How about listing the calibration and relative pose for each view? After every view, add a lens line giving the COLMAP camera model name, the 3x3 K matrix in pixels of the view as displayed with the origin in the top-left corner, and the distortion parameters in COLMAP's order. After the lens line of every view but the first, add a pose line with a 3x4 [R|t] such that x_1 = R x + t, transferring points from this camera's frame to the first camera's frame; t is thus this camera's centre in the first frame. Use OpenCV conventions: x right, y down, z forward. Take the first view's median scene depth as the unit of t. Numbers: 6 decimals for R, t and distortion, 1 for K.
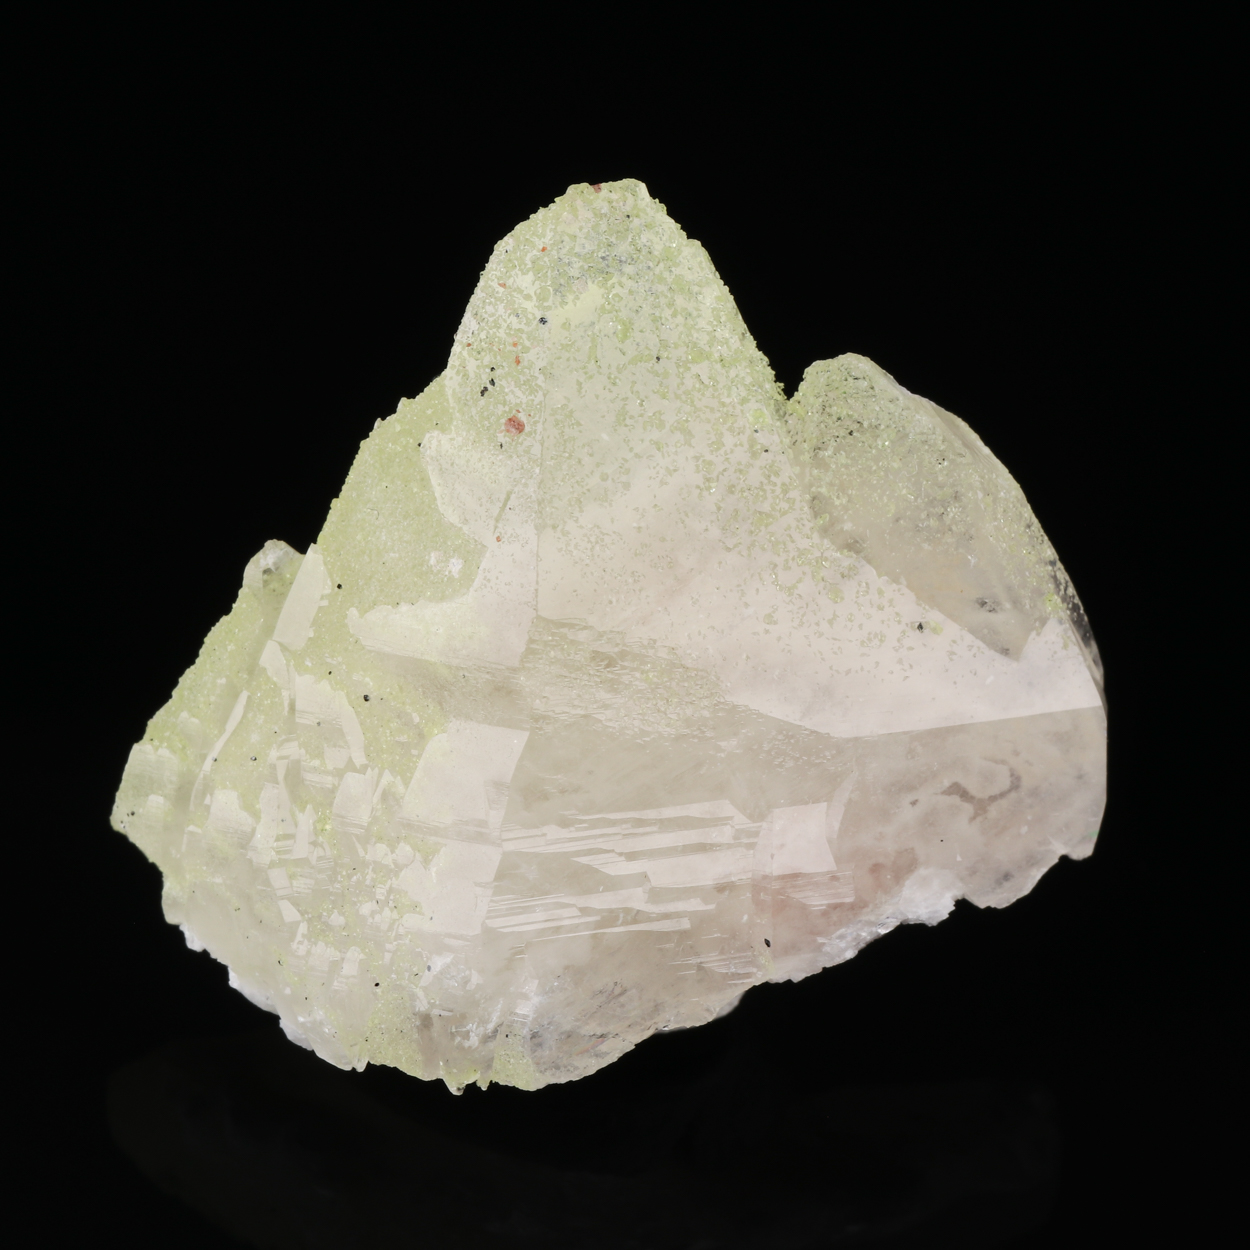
lens RADIAL K [[8674.5, 0, 624.0], [0, 8674.5, 628.1], [0, 0, 1]] dist [0.333602, 0.000000]
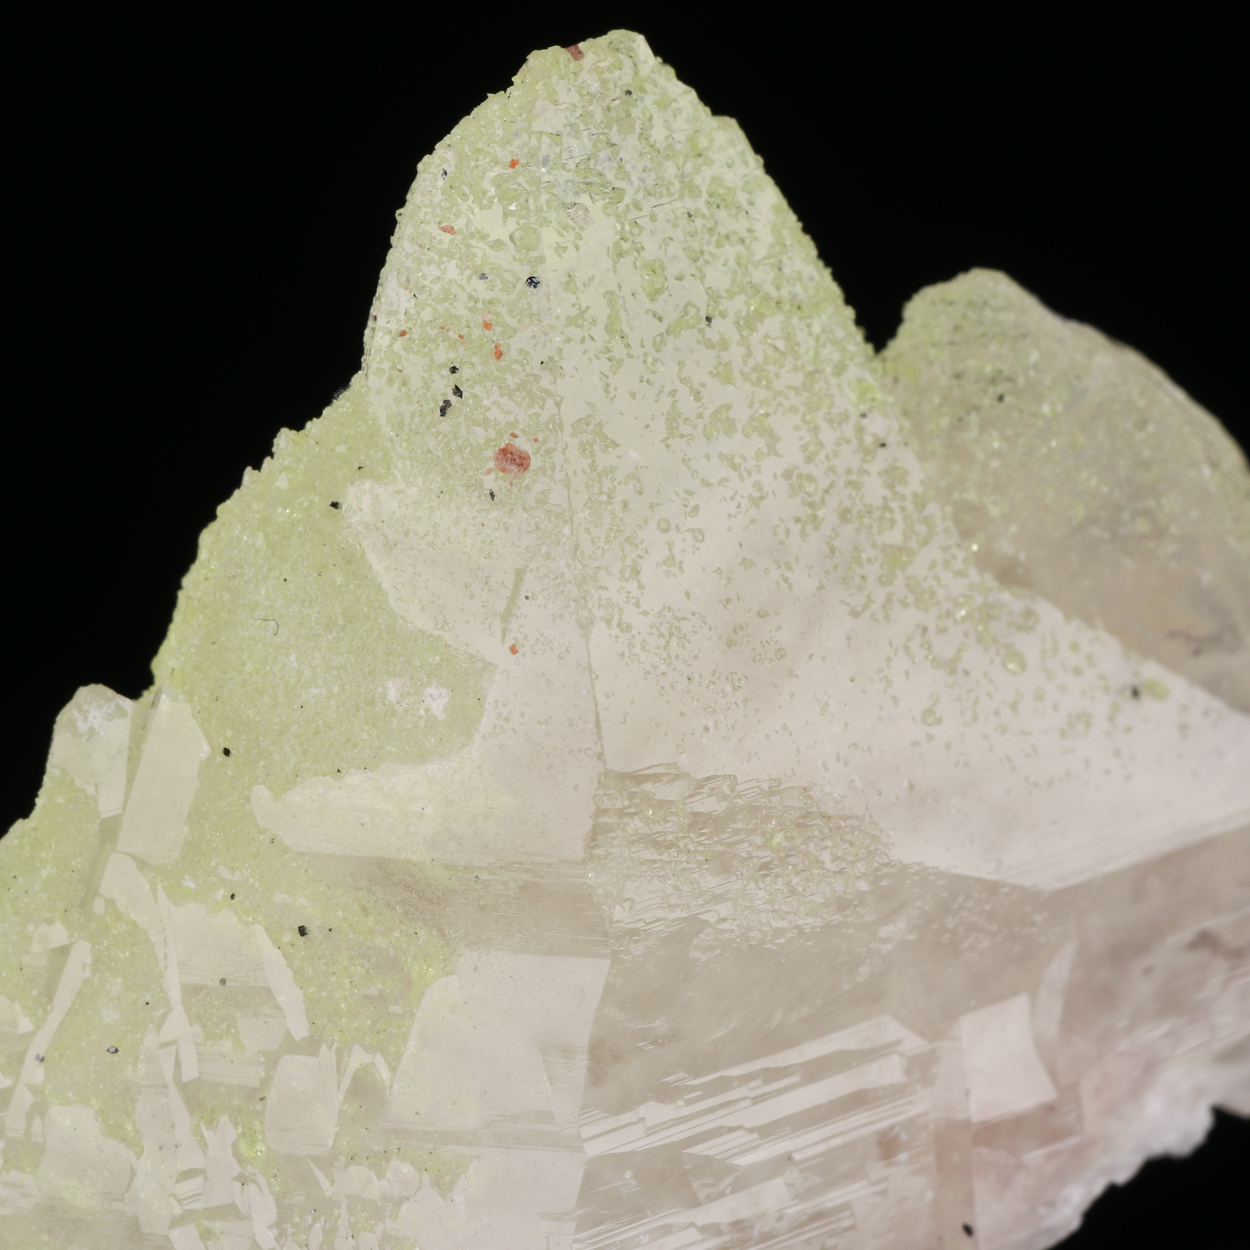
lens RADIAL K [[8674.5, 0, 626.1], [0, 8674.5, 619.8], [0, 0, 1]] dist [0.333602, 0.000000]
pose [[0.959041, -0.128630, 0.252380, -0.158595], [0.113600, 0.990818, 0.073308, -0.055497], [-0.259492, -0.041635, 0.964847, 0.409423]]
